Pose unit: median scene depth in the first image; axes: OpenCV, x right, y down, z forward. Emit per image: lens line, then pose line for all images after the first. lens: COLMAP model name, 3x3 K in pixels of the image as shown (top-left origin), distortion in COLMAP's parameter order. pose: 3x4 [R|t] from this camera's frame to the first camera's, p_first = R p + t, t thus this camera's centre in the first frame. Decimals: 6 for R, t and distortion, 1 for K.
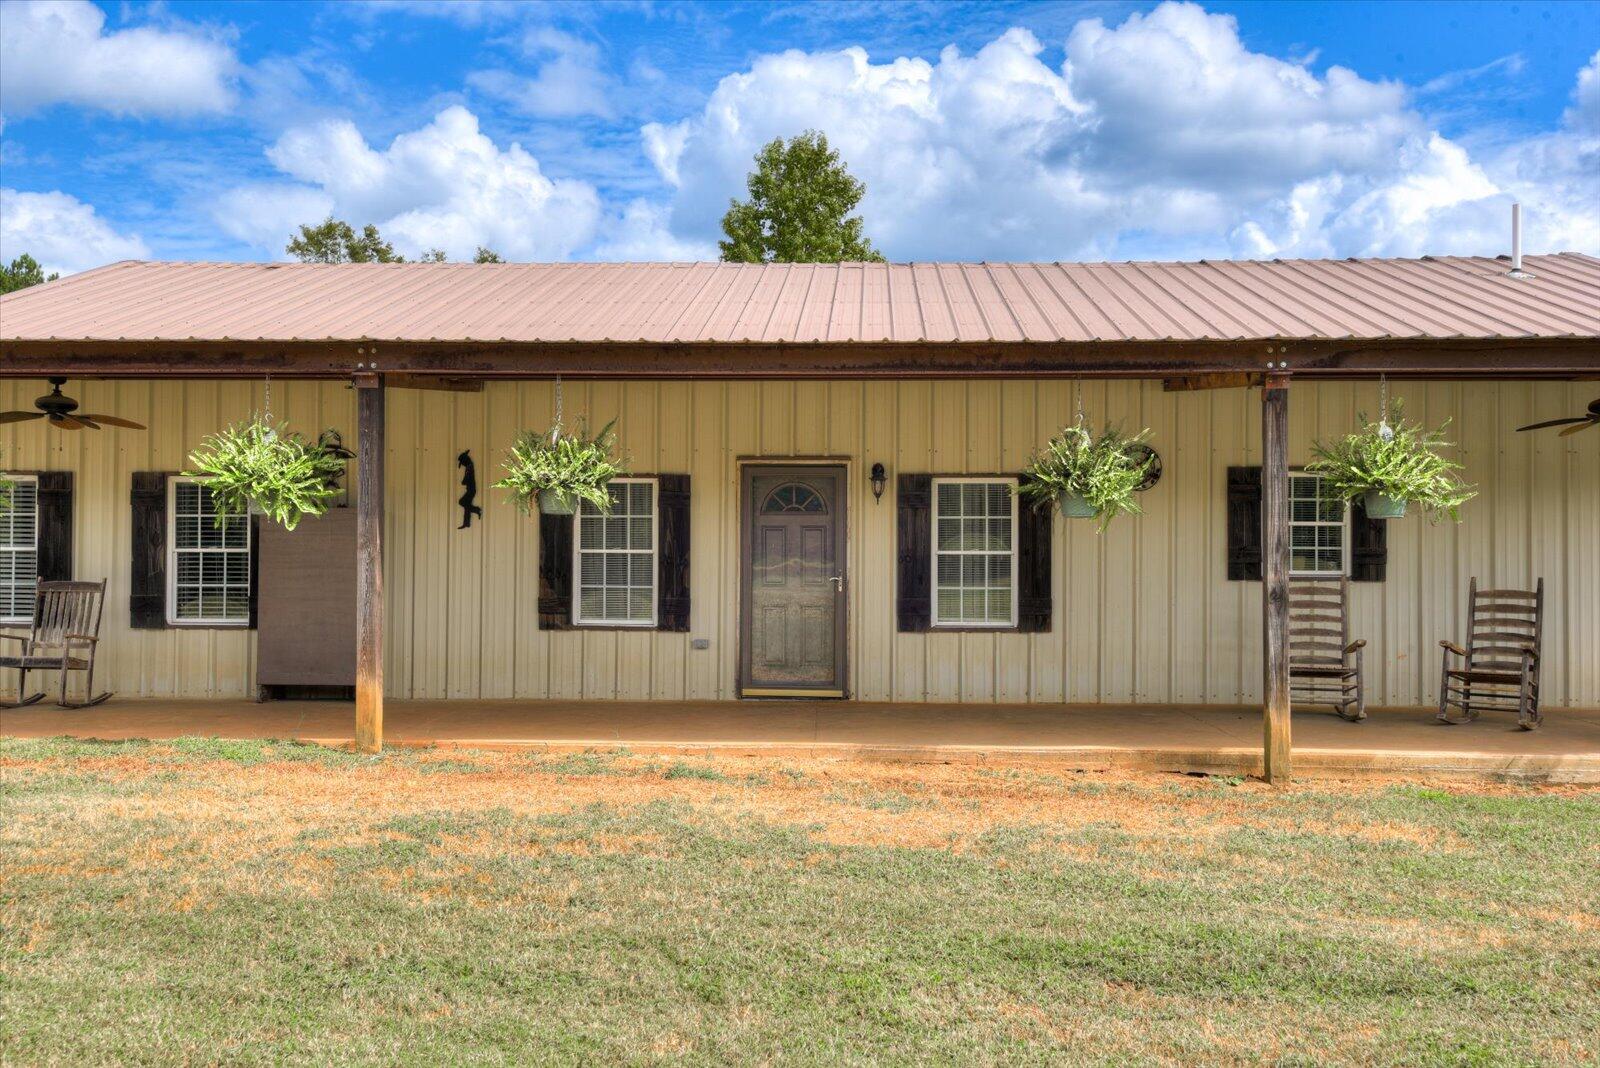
lens RADIAL K [[1570.9, 0, 789.4], [0, 1570.9, 537.6], [0, 0, 1]] dist [0.070426, 0.000000]
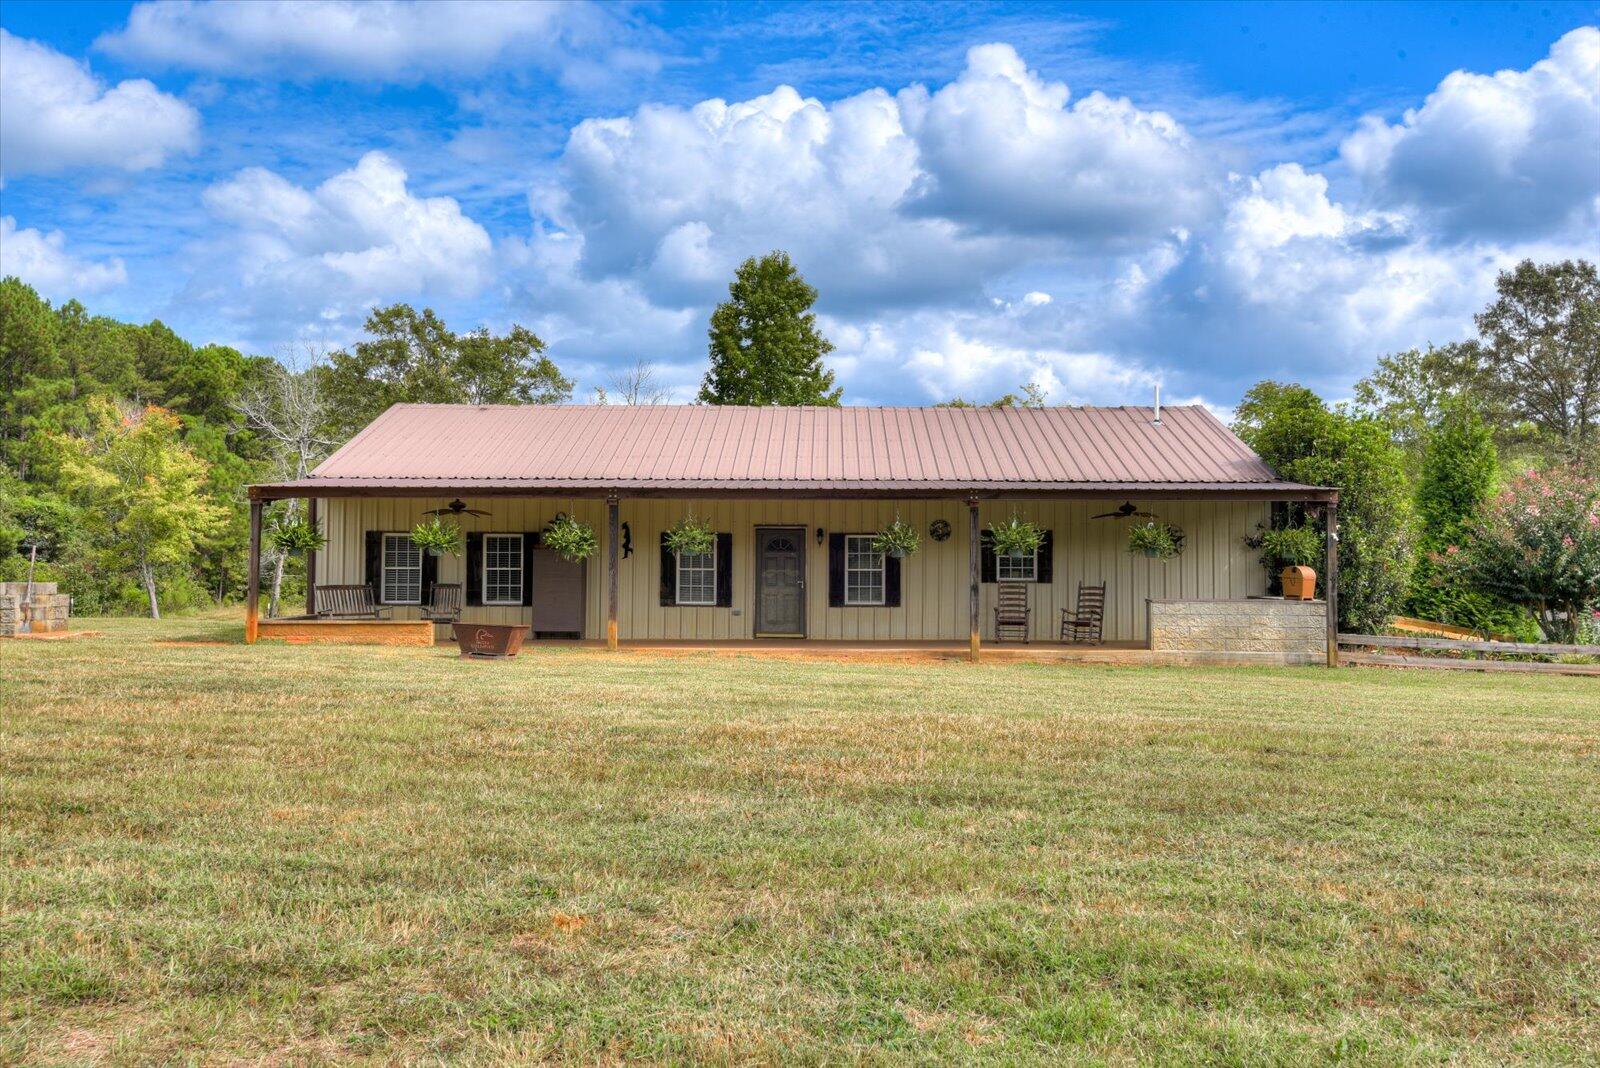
lens RADIAL K [[1692.5, 0, 798.0], [0, 1692.5, 535.5], [0, 0, 1]] dist [0.098965, 0.000000]
pose [[0.999417, -0.000038, 0.034130, -0.051407], [0.000213, 0.999987, -0.005097, -0.025173], [-0.034130, 0.005101, 0.999404, -1.281984]]
